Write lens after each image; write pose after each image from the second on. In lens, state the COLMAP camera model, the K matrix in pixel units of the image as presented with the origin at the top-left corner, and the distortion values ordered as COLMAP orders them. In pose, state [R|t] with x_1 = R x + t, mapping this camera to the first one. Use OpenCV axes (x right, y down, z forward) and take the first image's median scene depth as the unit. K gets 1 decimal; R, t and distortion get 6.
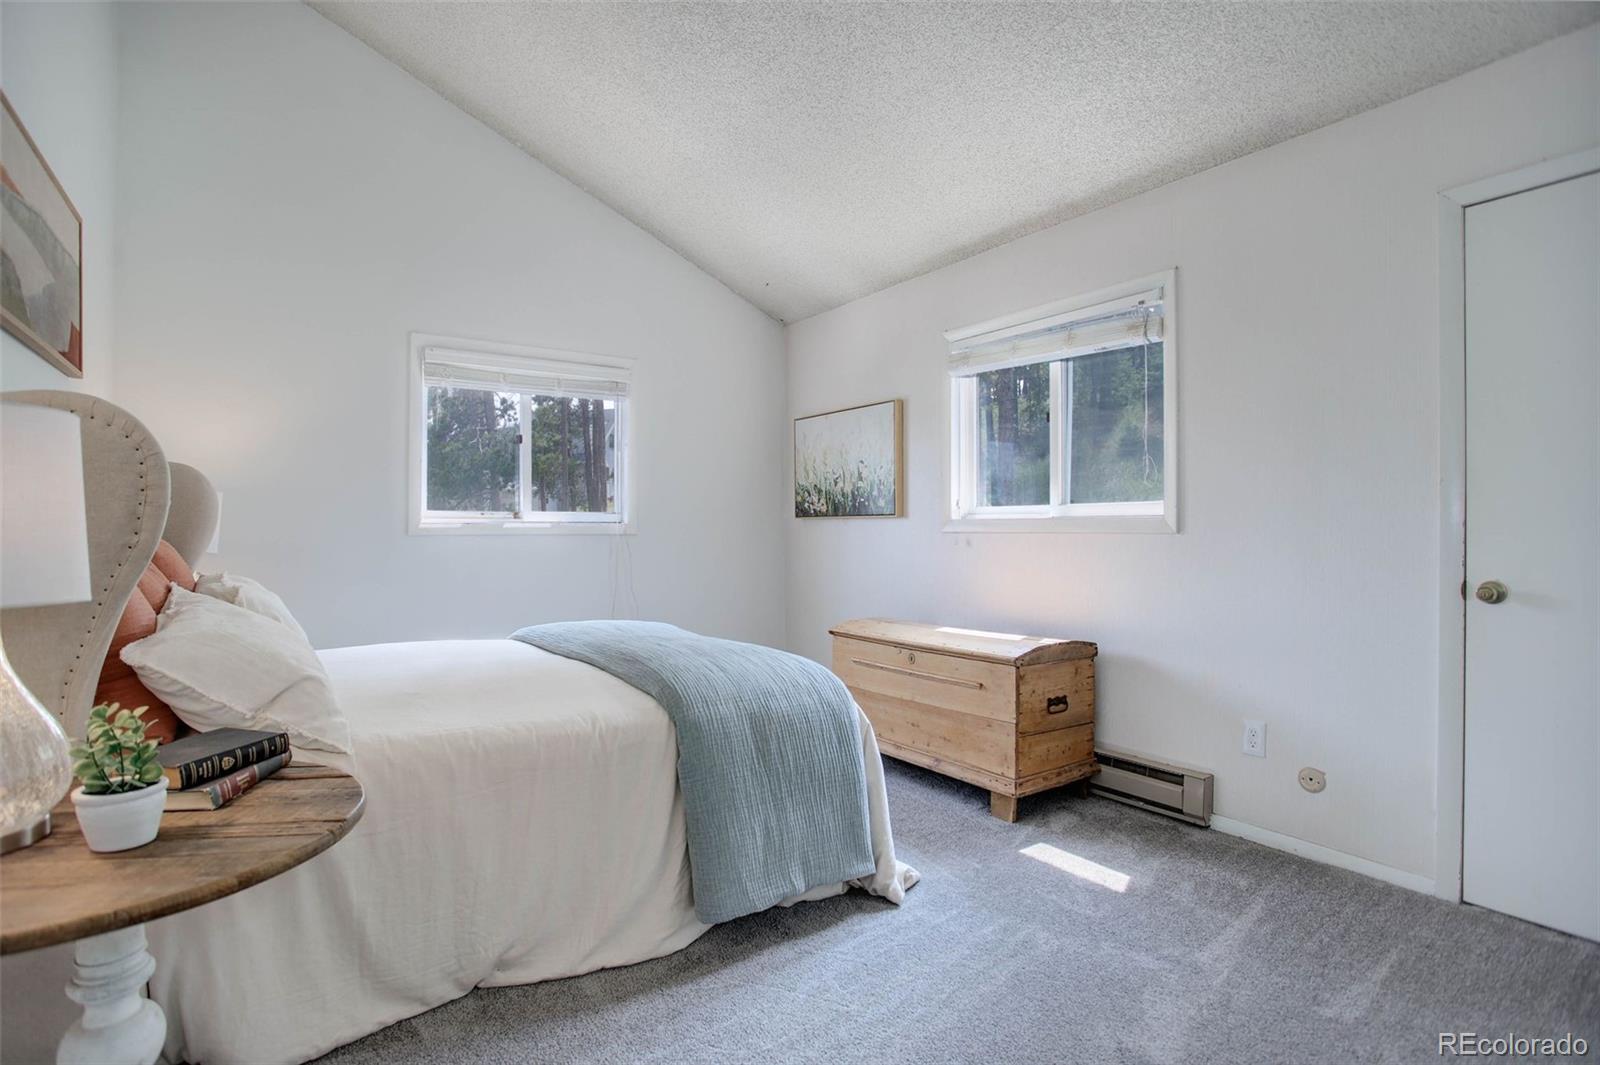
lens RADIAL K [[776.6, 0, 780.0], [0, 776.6, 534.7], [0, 0, 1]] dist [-0.071472, 0.030273]
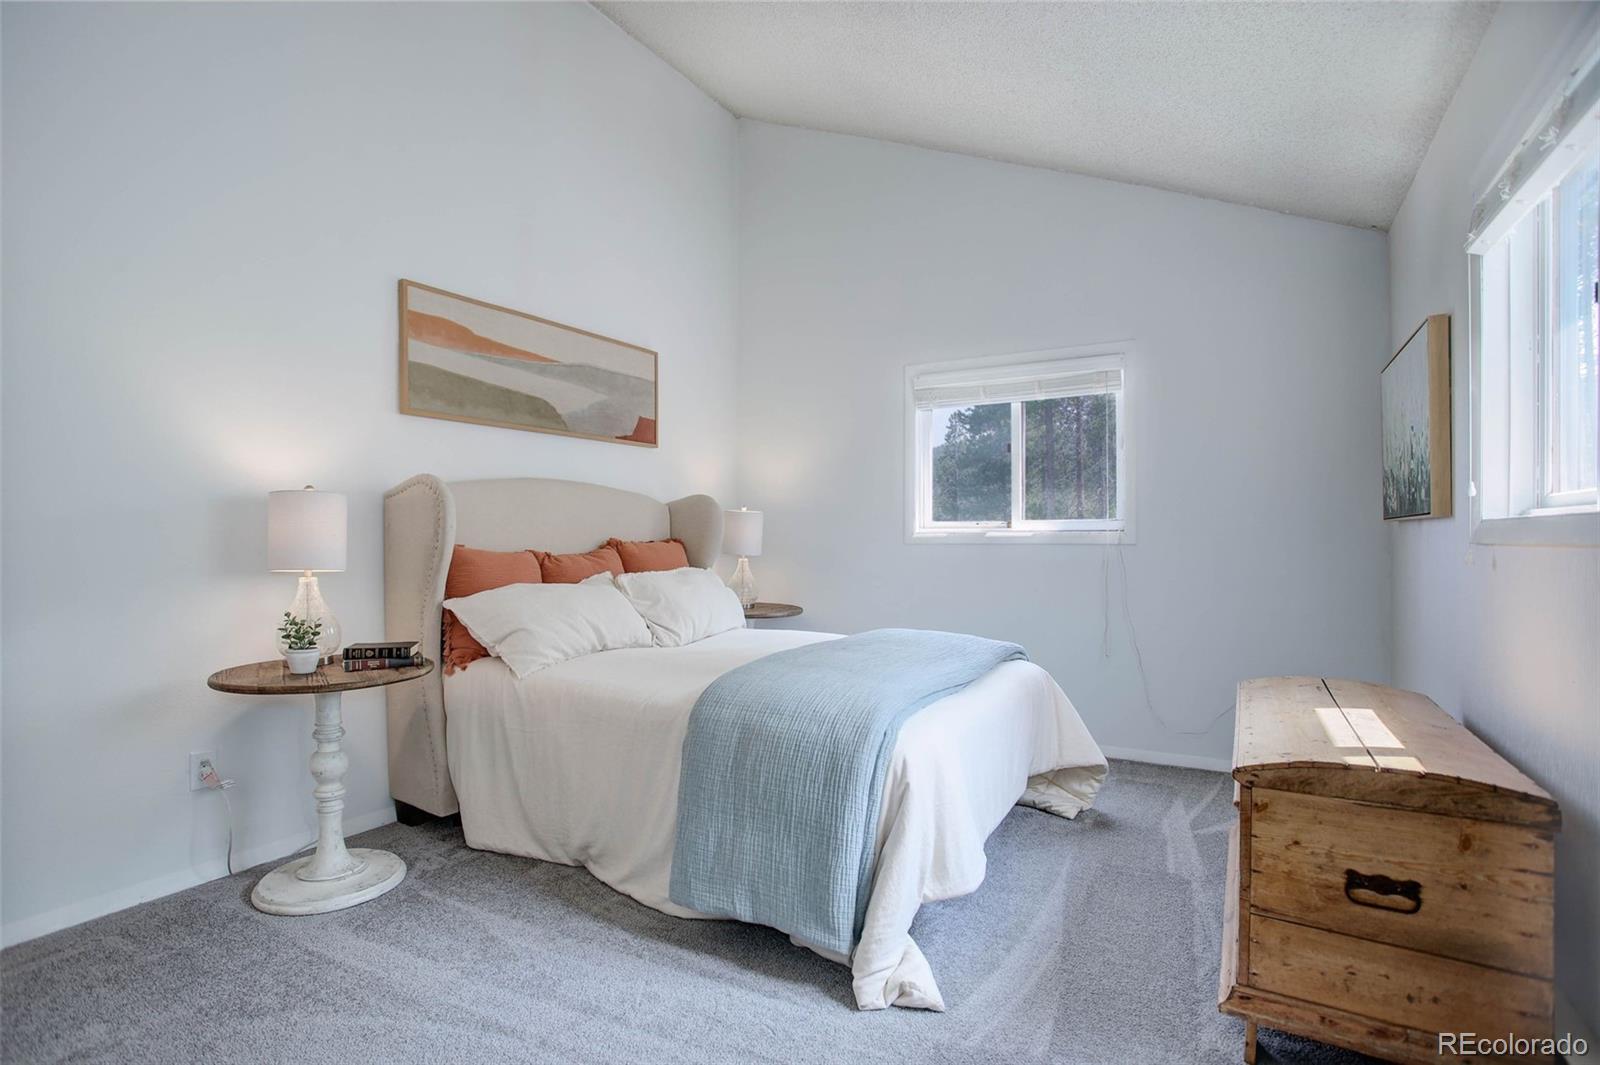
lens RADIAL K [[776.6, 0, 780.0], [0, 776.6, 534.7], [0, 0, 1]] dist [-0.071472, 0.030273]
pose [[0.423755, -0.004806, -0.905764, 0.656902], [-0.004063, 0.999966, -0.007207, -0.004524], [0.905768, 0.006734, 0.423721, 0.457207]]
